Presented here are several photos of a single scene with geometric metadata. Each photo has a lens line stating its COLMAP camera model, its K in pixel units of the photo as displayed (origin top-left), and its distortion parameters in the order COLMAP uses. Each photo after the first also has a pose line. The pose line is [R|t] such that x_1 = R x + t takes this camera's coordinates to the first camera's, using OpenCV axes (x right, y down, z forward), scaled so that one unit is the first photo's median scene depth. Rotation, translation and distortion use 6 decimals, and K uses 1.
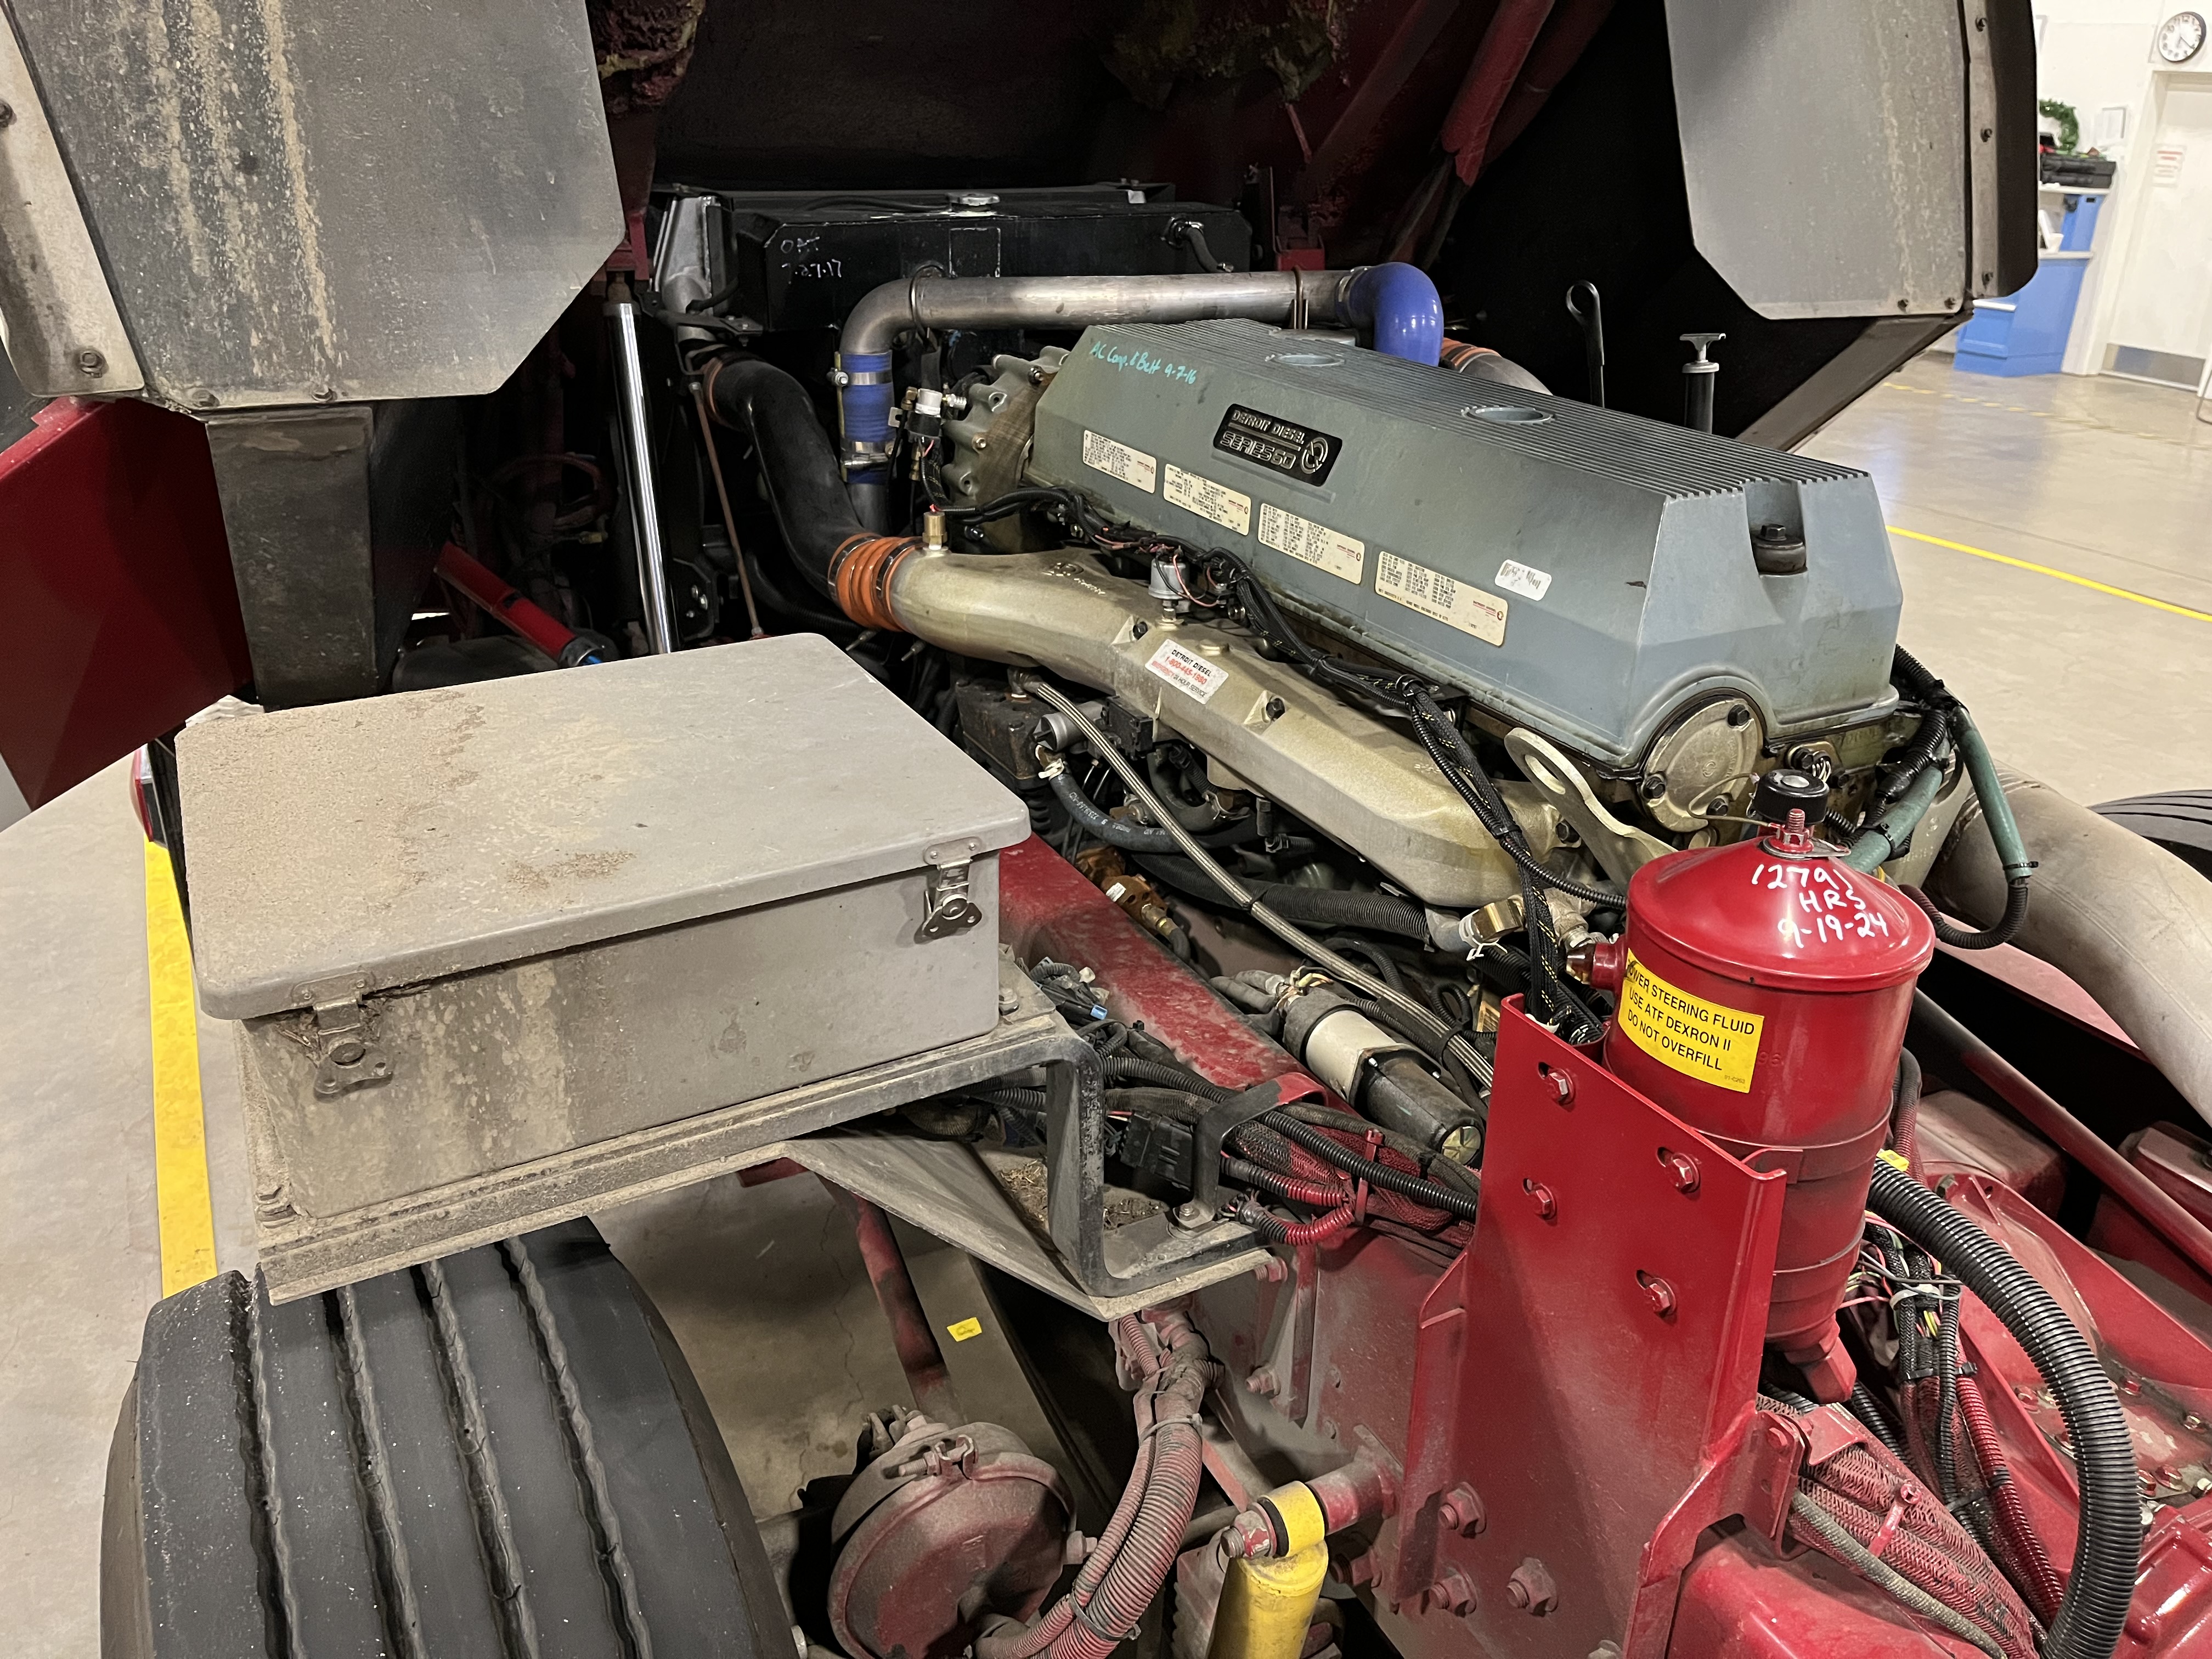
lens RADIAL K [[1683.5, 0, 1107.7], [0, 1683.5, 833.1], [0, 0, 1]] dist [0.046853, -0.064679]
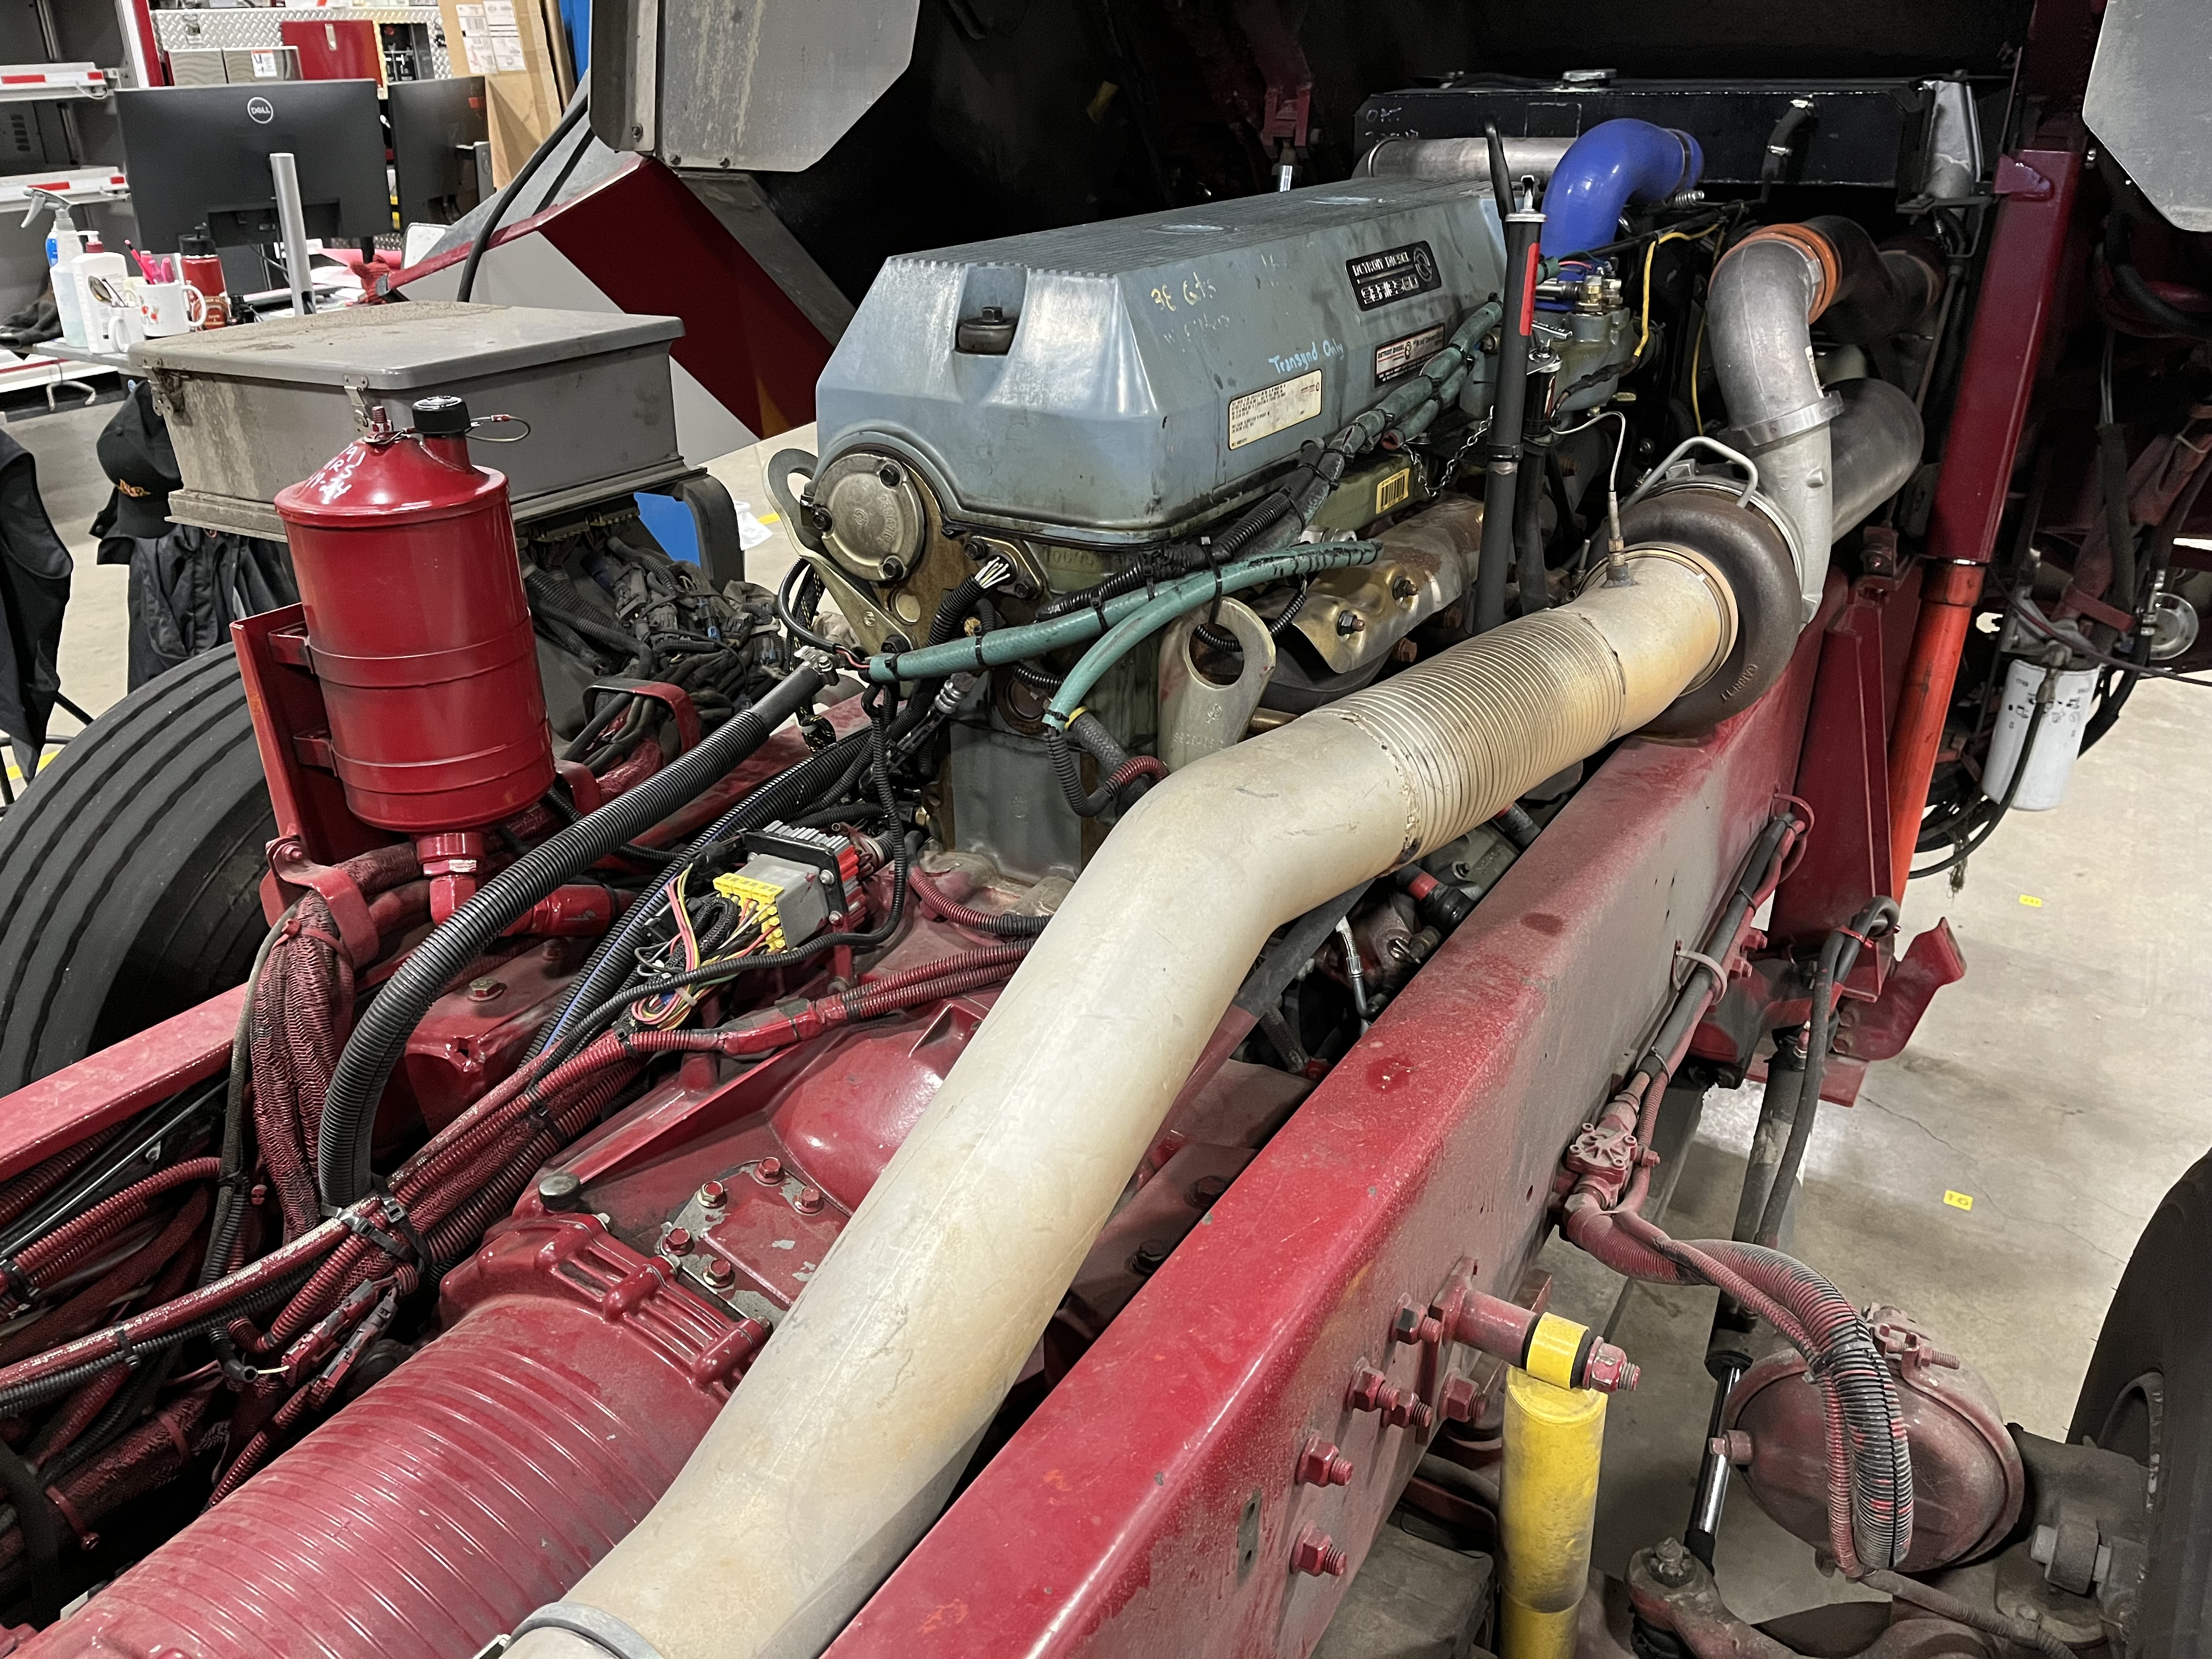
lens RADIAL K [[1683.5, 0, 1109.3], [0, 1683.5, 826.0], [0, 0, 1]] dist [0.046853, -0.064679]
pose [[0.515665, 0.337781, -0.787396, 1.193681], [-0.342777, 0.923589, 0.171721, -0.084878], [0.785235, 0.181350, 0.592046, 0.470563]]
